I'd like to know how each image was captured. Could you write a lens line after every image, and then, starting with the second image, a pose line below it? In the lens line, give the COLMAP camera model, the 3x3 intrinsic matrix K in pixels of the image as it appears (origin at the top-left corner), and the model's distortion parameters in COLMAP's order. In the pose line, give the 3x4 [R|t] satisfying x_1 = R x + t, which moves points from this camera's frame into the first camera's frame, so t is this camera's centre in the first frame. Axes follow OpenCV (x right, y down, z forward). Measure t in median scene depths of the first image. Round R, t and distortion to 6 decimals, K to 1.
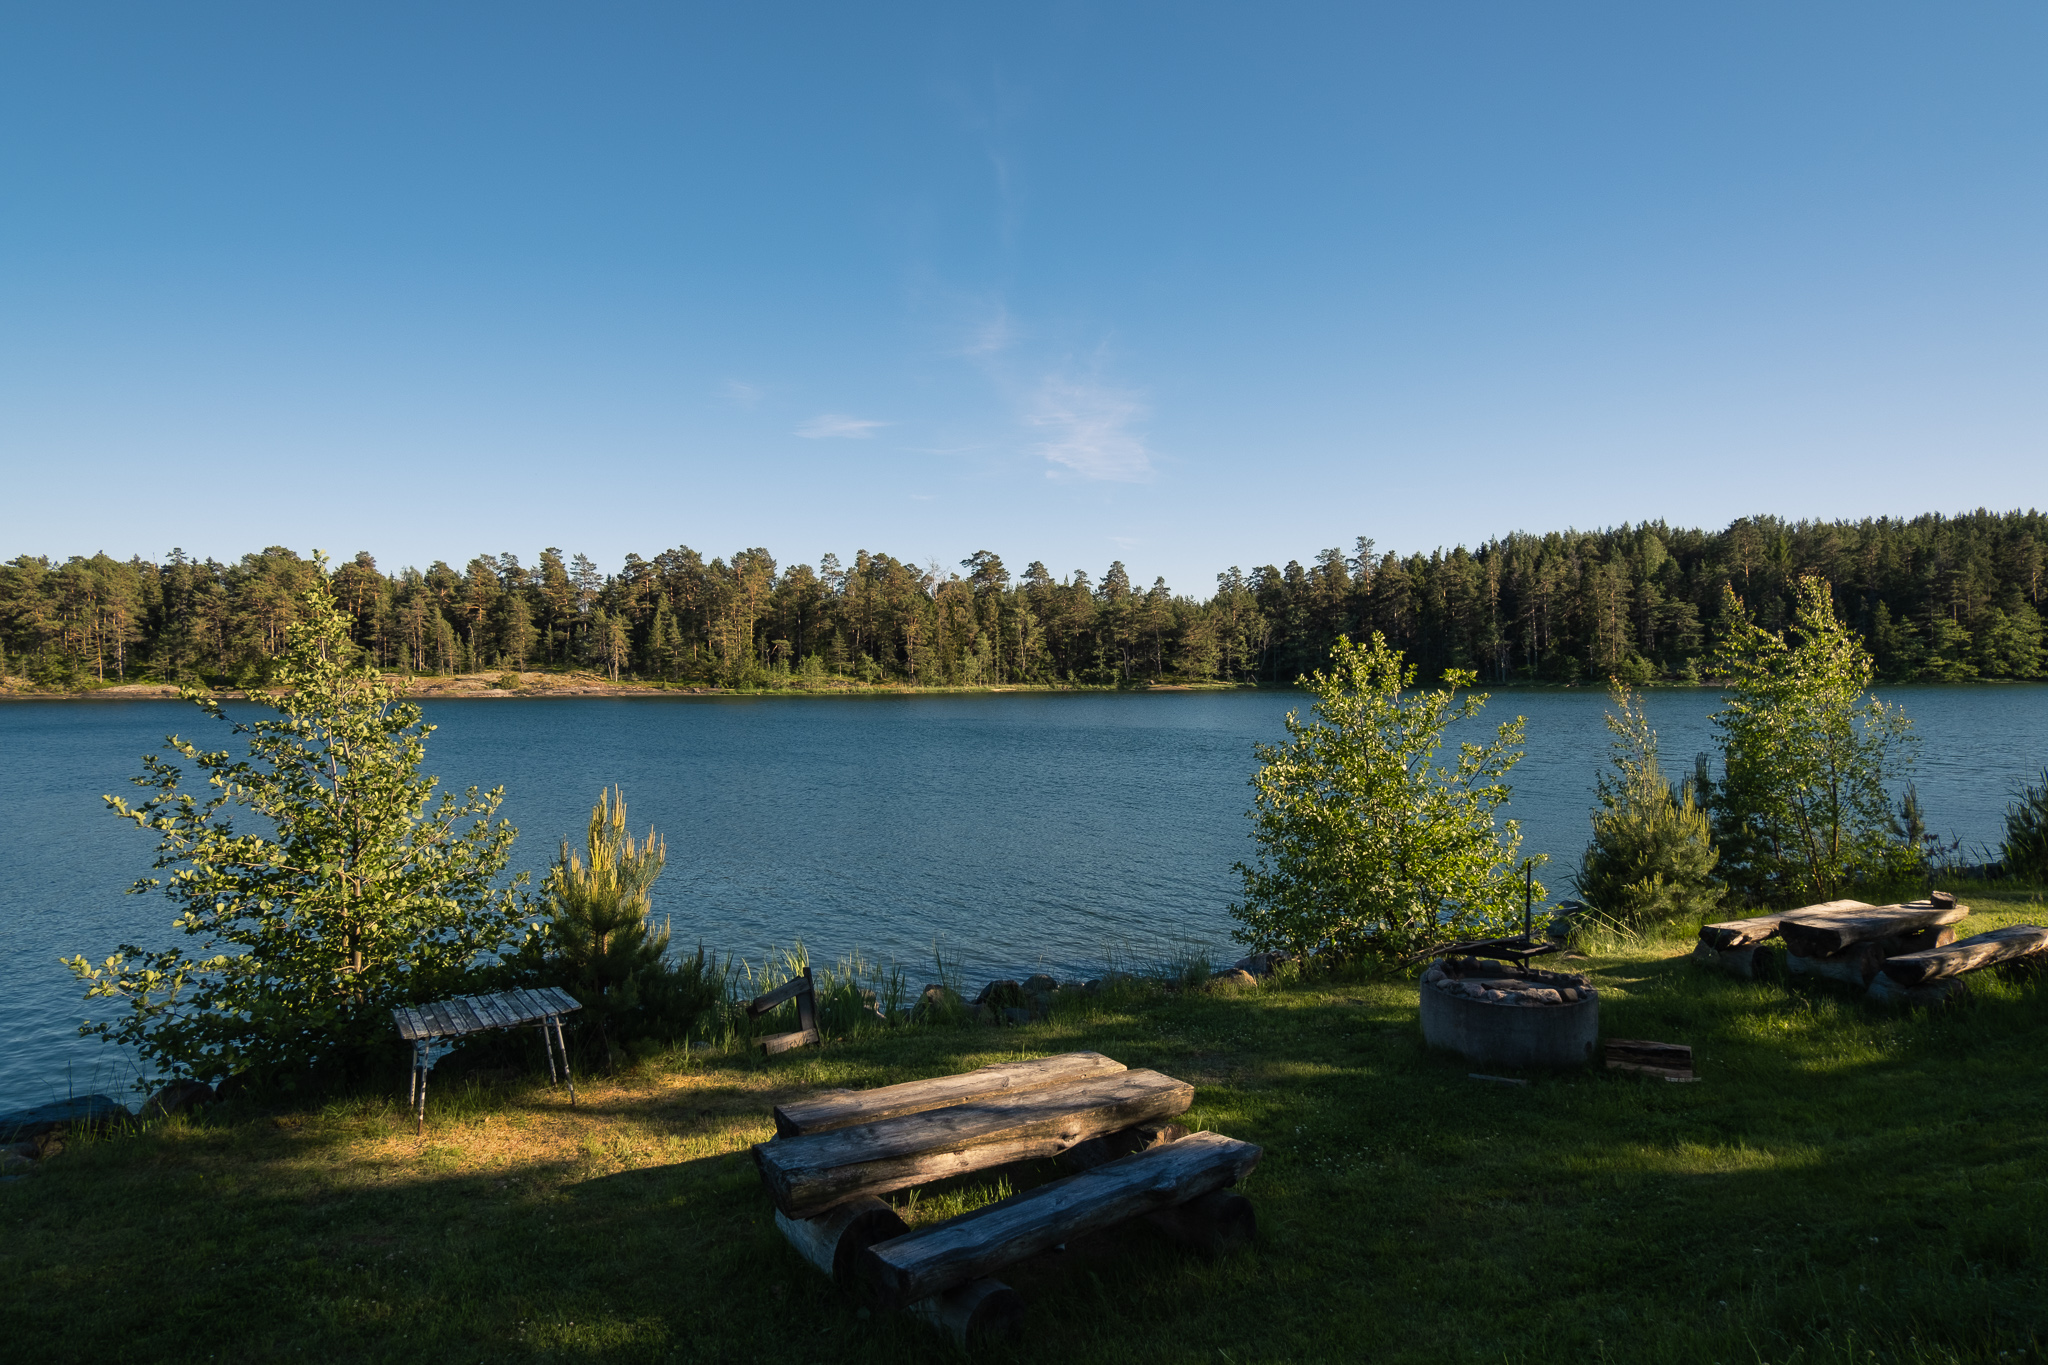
lens RADIAL K [[1286.4, 0, 1015.3], [0, 1286.4, 686.7], [0, 0, 1]] dist [-0.006514, -0.006835]
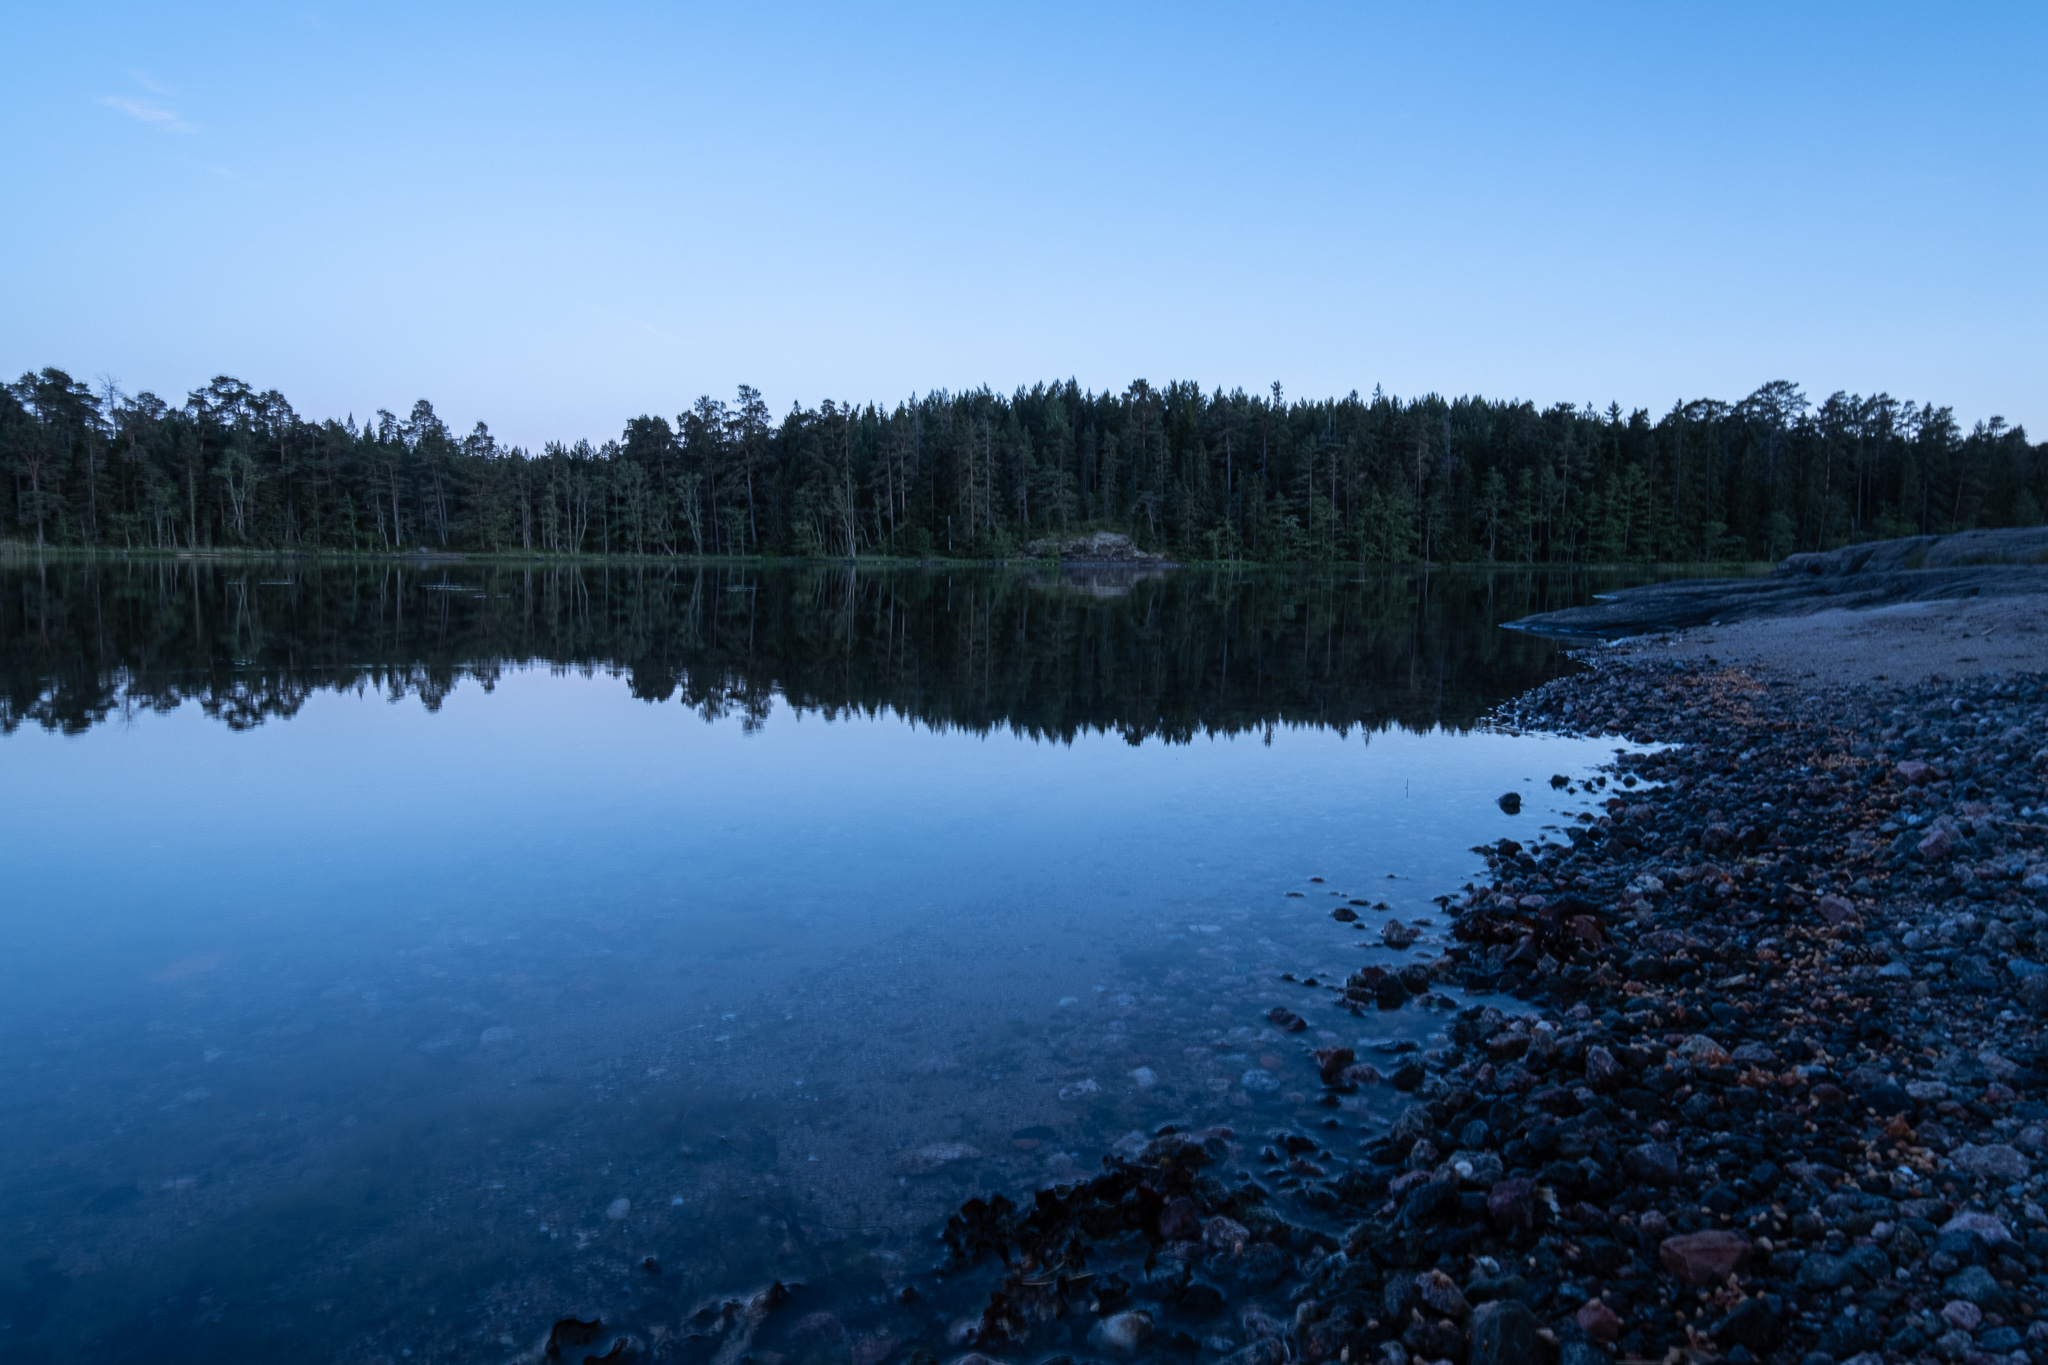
lens RADIAL K [[1286.4, 0, 1024.7], [0, 1286.4, 688.7], [0, 0, 1]] dist [-0.006514, -0.006835]
pose [[0.971329, -0.003338, 0.237716, 0.311811], [-0.016137, 0.996669, 0.079935, 0.014052], [-0.237191, -0.081479, 0.968040, 0.157635]]
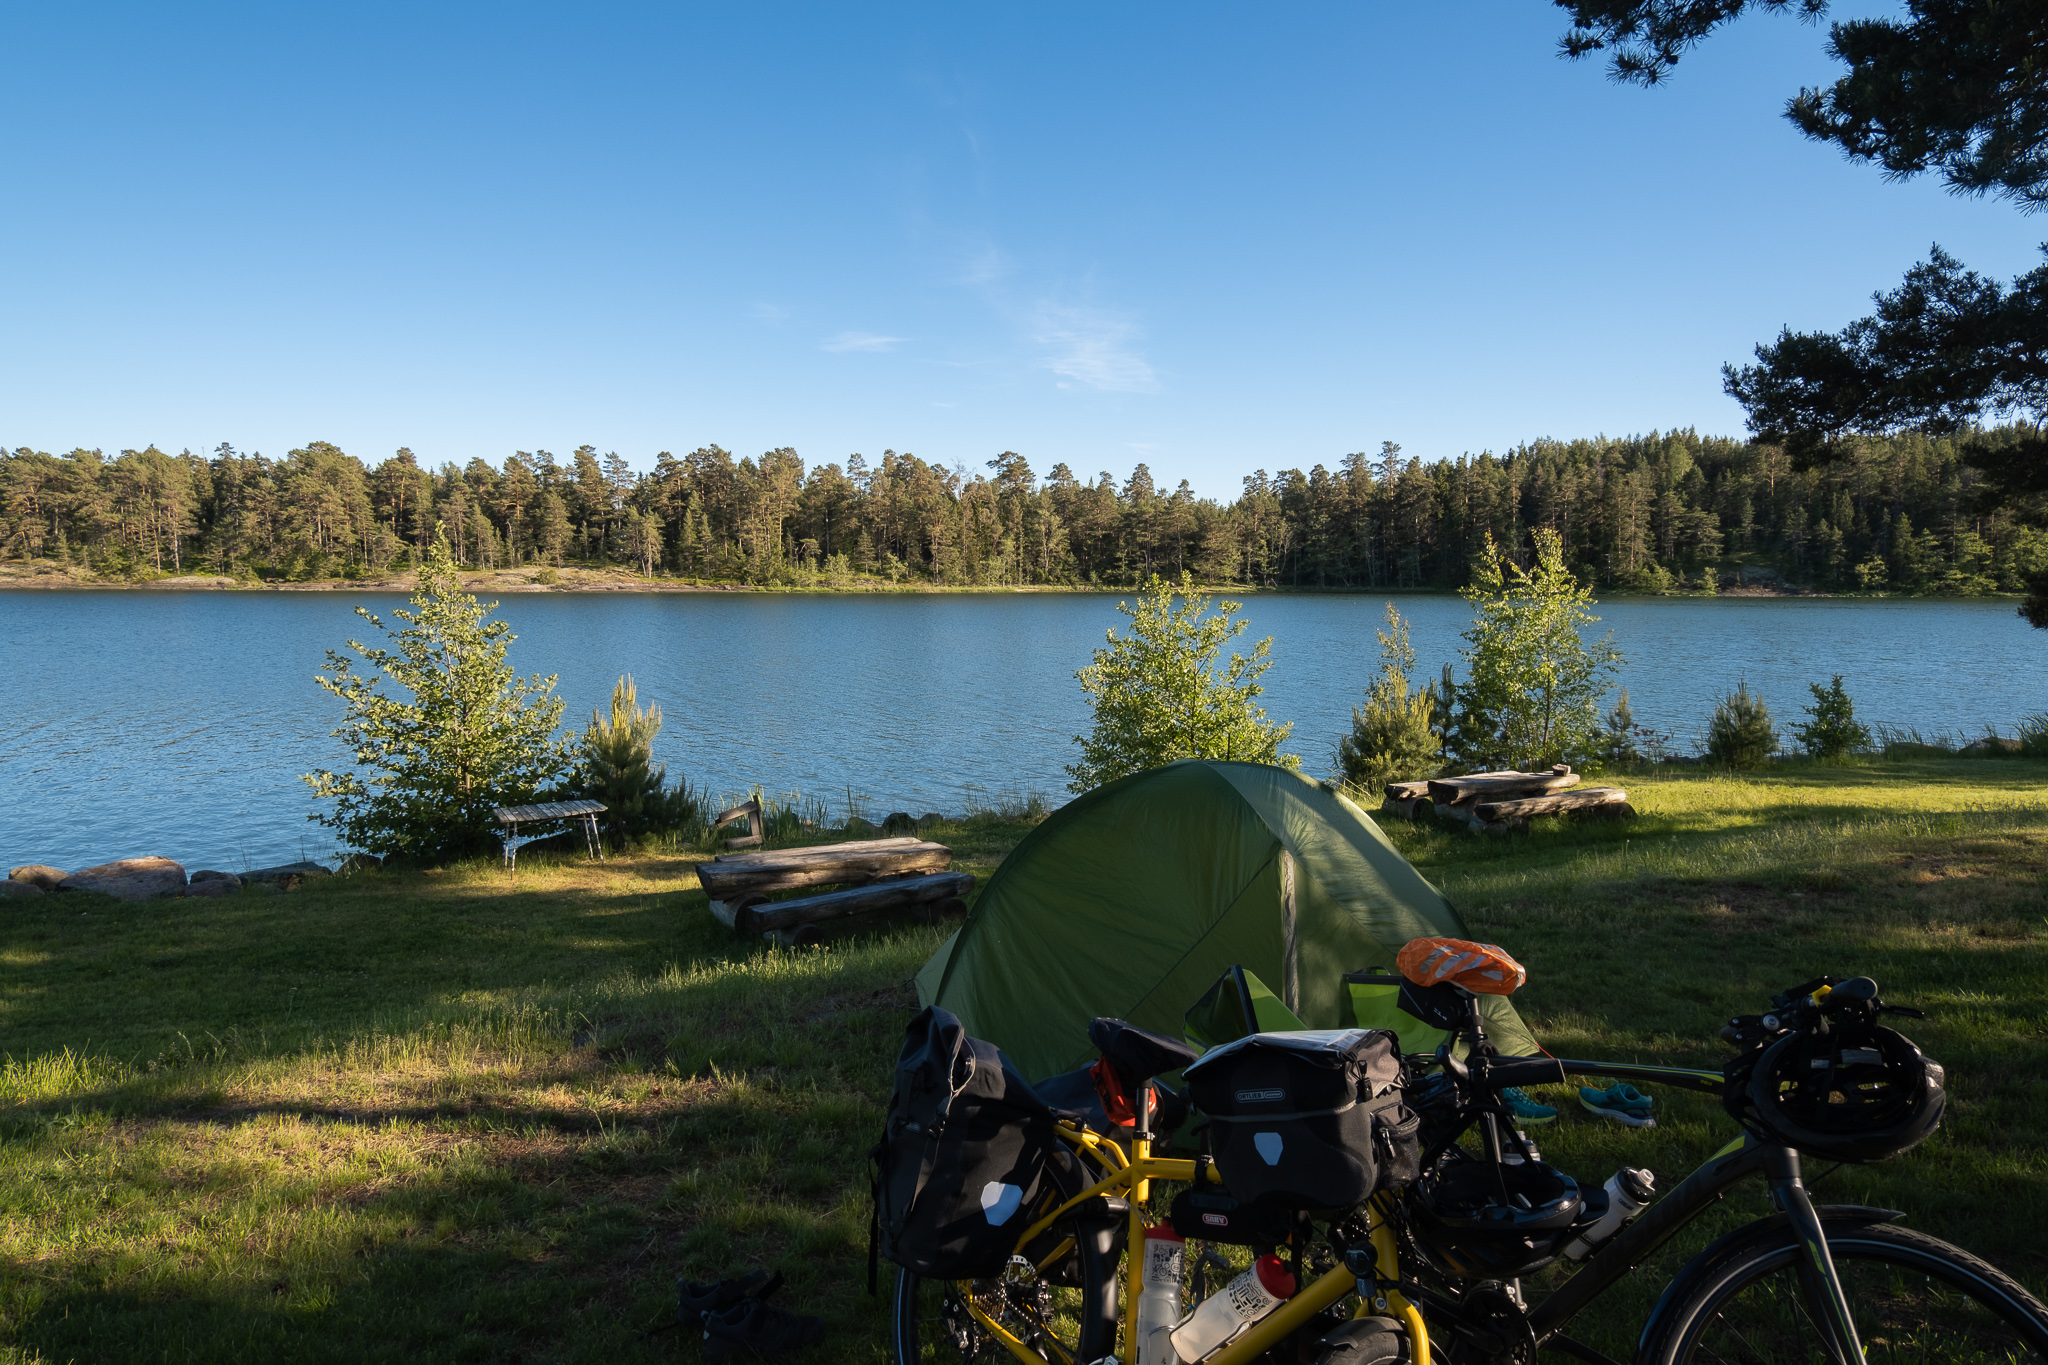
lens RADIAL K [[1286.4, 0, 1015.6], [0, 1286.4, 694.0], [0, 0, 1]] dist [-0.006514, -0.006835]
pose [[0.999584, 0.014991, -0.024638, 0.009679], [-0.012863, 0.996353, 0.084353, -0.001816], [0.025813, -0.084000, 0.996131, -0.026588]]
